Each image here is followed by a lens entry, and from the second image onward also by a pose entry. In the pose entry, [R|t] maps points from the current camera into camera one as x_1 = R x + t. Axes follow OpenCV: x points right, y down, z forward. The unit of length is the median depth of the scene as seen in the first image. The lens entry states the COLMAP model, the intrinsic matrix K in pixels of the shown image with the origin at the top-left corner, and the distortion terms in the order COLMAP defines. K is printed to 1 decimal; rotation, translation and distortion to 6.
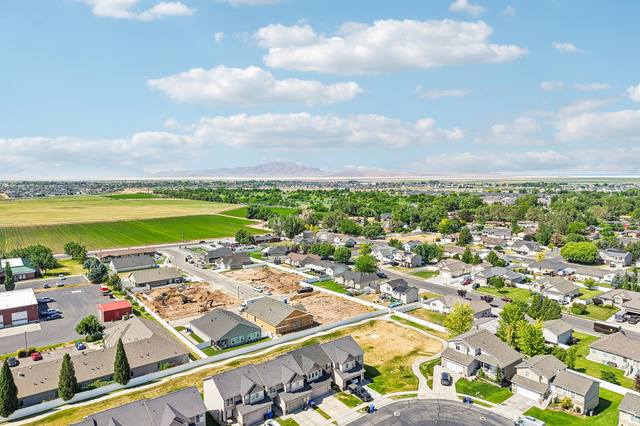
lens RADIAL K [[436.0, 0, 320.0], [0, 436.0, 213.0], [0, 0, 1]] dist [-0.007307, 0.001739]
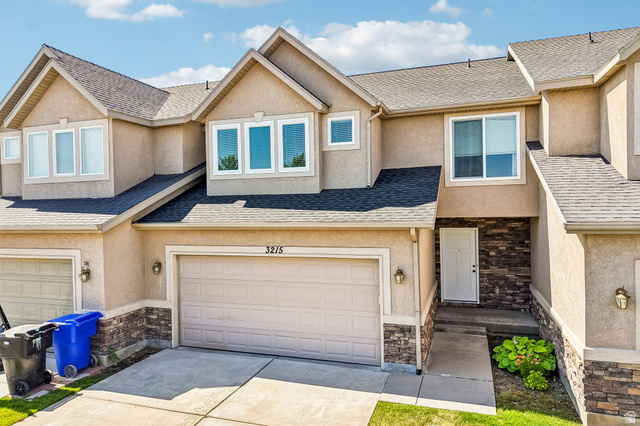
lens RADIAL K [[436.0, 0, 320.0], [0, 436.0, 213.0], [0, 0, 1]] dist [-0.007307, 0.001739]
pose [[0.548564, 0.000770, -0.836108, 0.085778], [-0.068679, 0.996662, -0.044142, 0.393493], [0.833283, 0.081638, 0.546786, 0.952402]]
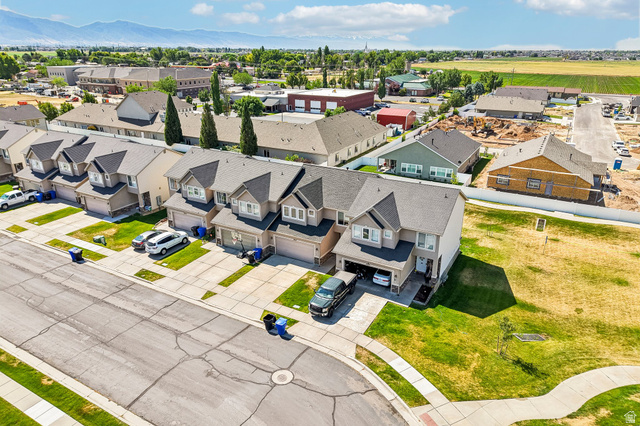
lens RADIAL K [[436.0, 0, 320.0], [0, 436.0, 213.0], [0, 0, 1]] dist [-0.007307, 0.001739]
pose [[0.369547, 0.333332, -0.867366, 0.412776], [-0.090358, 0.941910, 0.323482, 0.214028], [0.924808, -0.041169, 0.378200, 0.844231]]
